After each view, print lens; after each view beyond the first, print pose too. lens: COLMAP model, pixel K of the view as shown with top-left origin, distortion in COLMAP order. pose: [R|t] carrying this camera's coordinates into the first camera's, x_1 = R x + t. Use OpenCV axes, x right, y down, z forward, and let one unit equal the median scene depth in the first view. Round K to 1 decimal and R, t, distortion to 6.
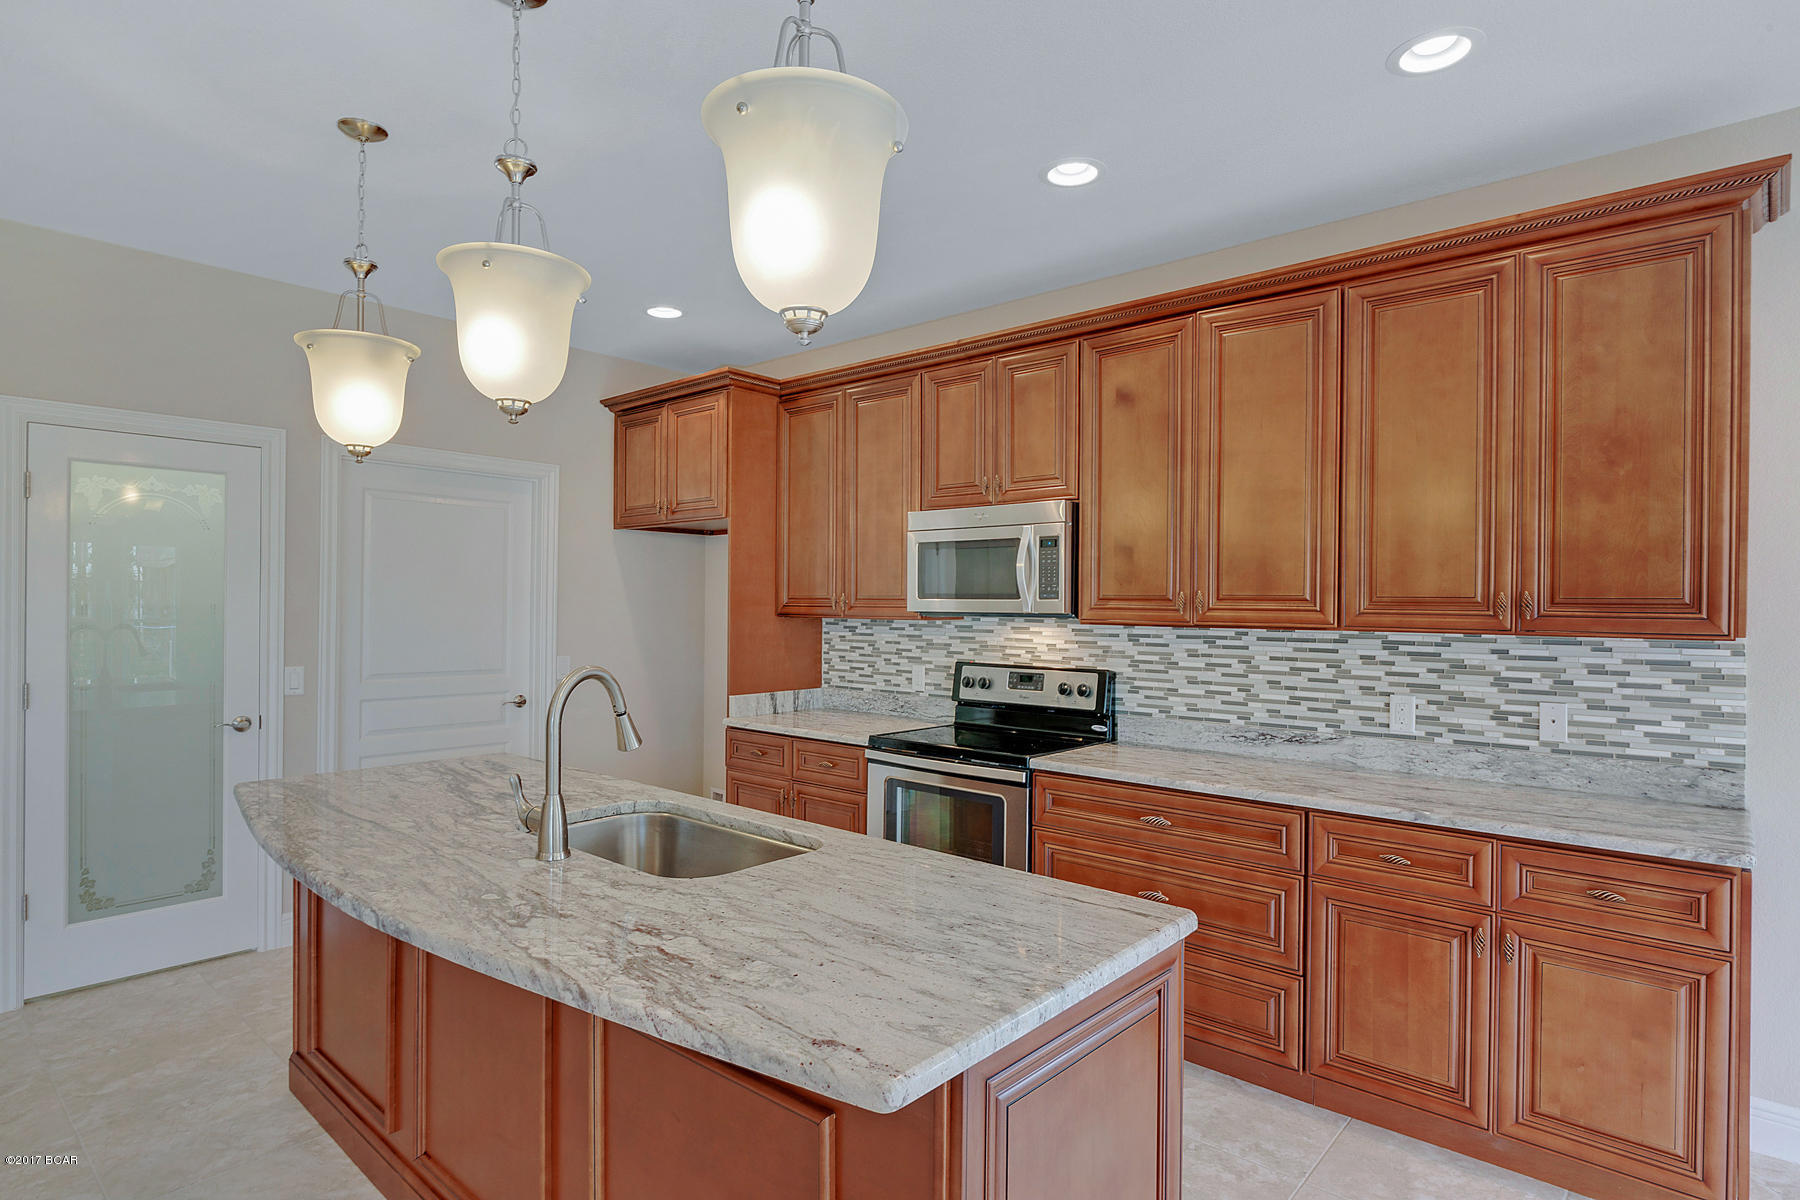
lens RADIAL K [[945.0, 0, 893.4], [0, 945.0, 599.4], [0, 0, 1]] dist [-0.002723, -0.000291]
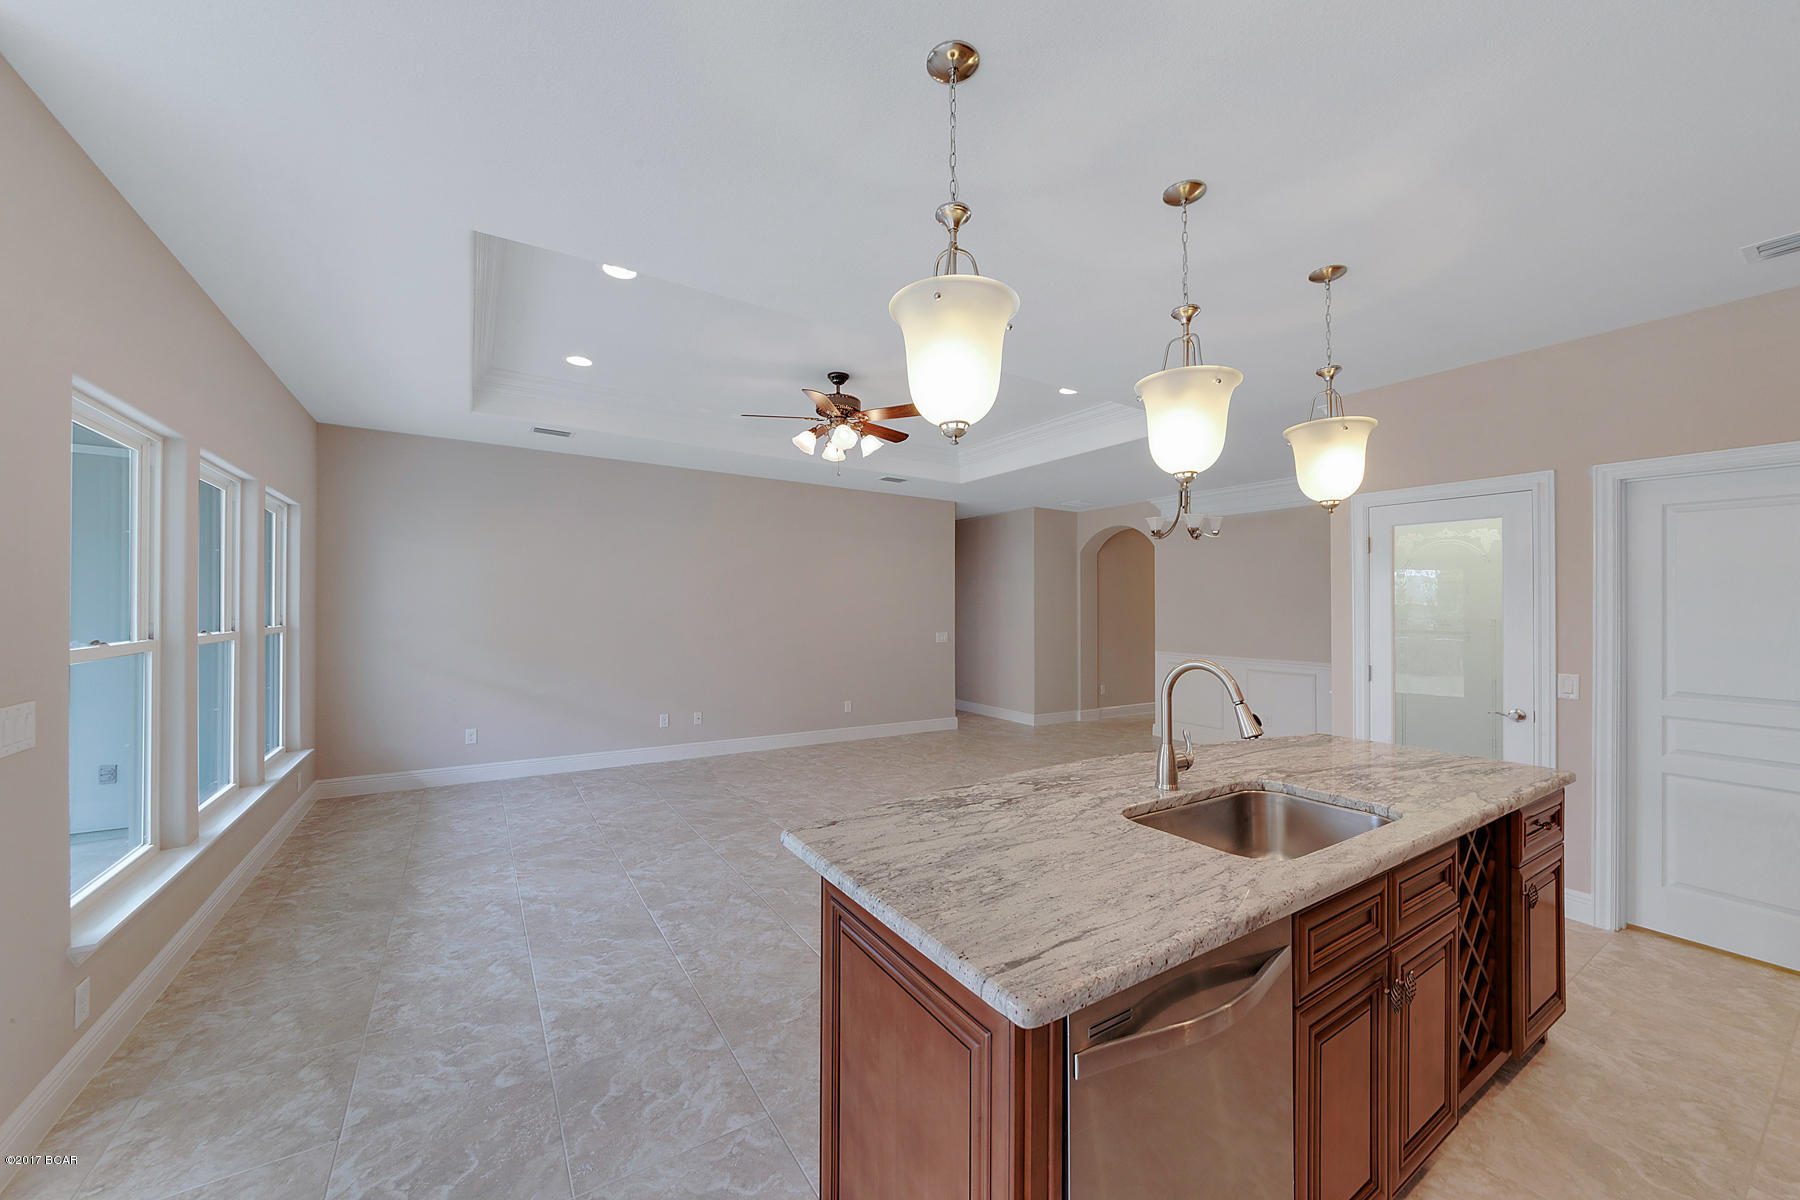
lens RADIAL K [[662.0, 0, 893.0], [0, 662.0, 606.1], [0, 0, 1]] dist [-0.000131, -0.000086]
pose [[-0.274175, -0.012857, -0.961594, 0.896071], [-0.010697, 0.999890, -0.010319, 0.014693], [0.961620, 0.007457, -0.274282, 1.076869]]
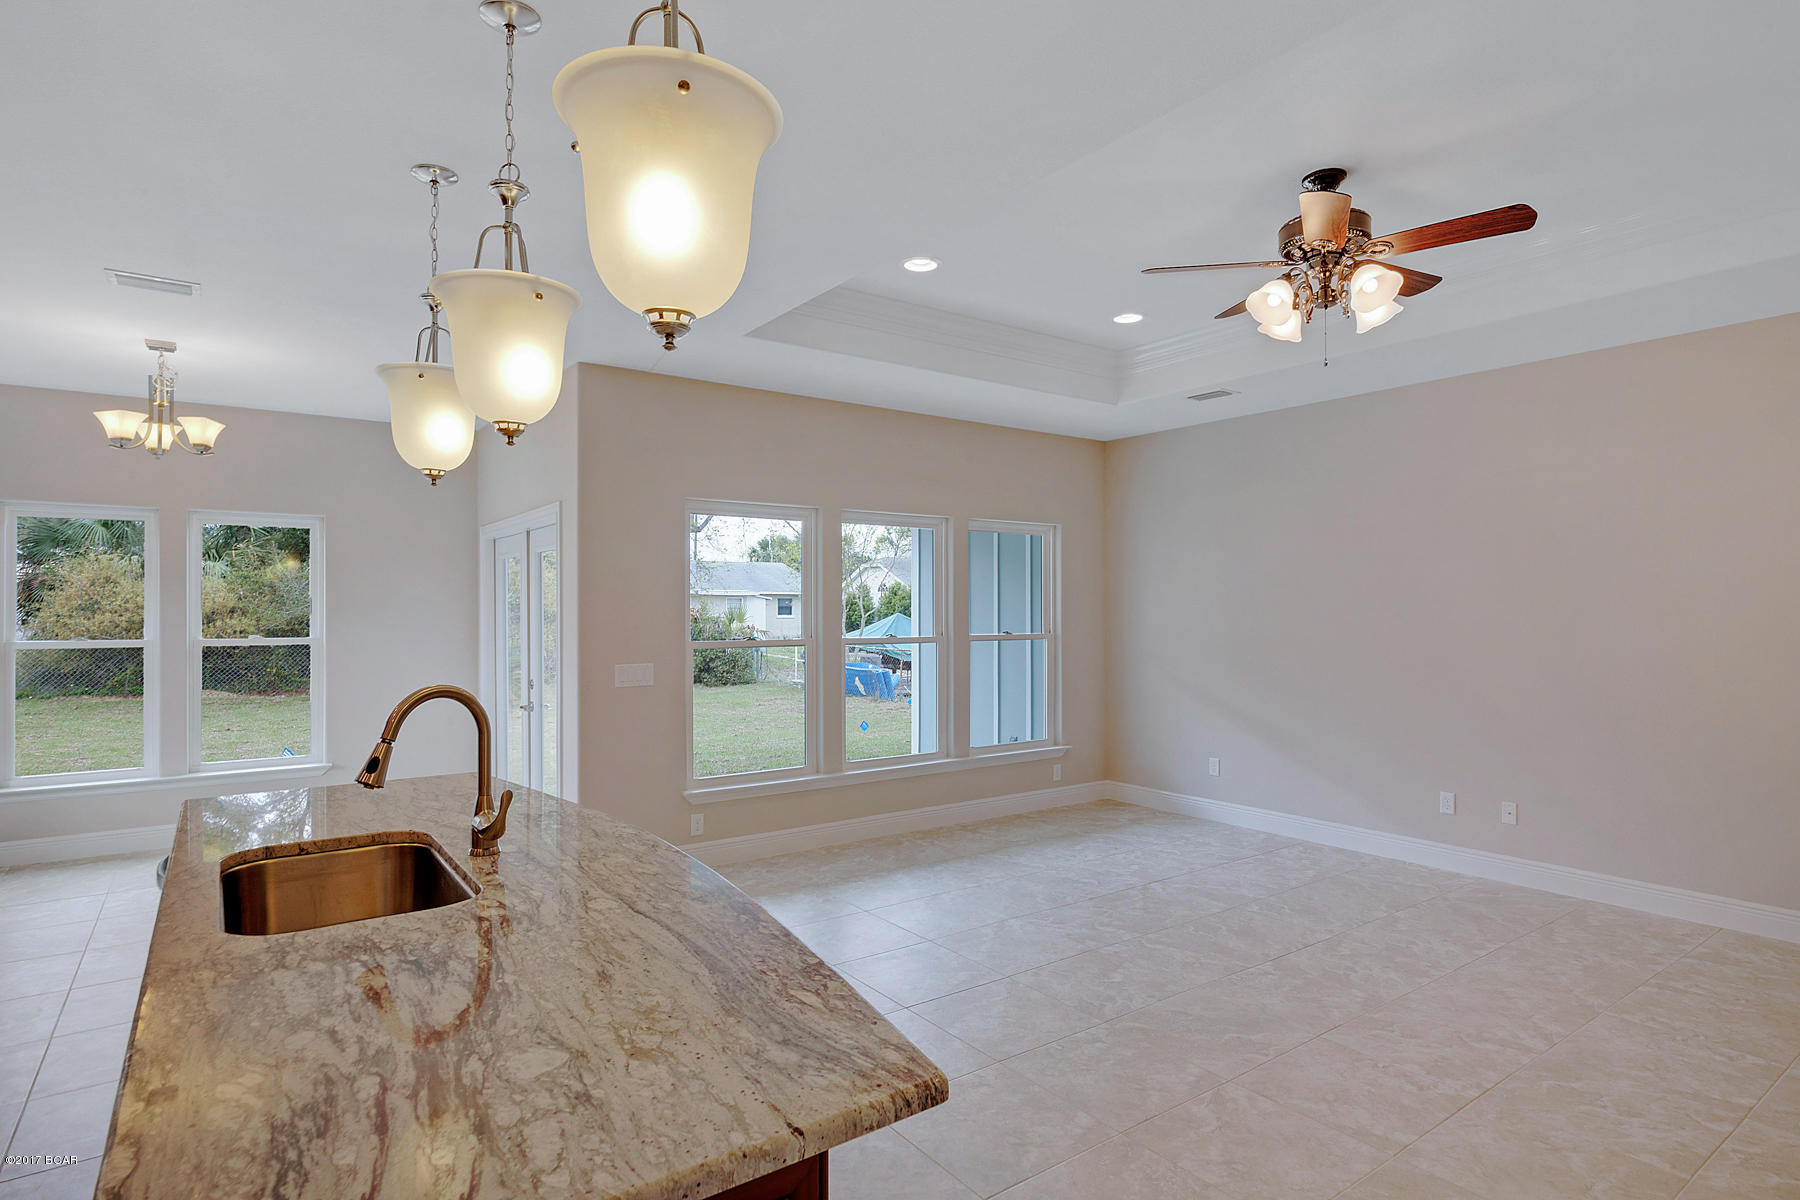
lens RADIAL K [[945.0, 0, 899.1], [0, 945.0, 608.9], [0, 0, 1]] dist [-0.002723, -0.000291]
pose [[-0.977125, -0.007496, 0.212534, 0.106078], [-0.008009, 0.999967, -0.001554, 0.008275], [-0.212515, -0.003221, -0.977152, 1.553684]]
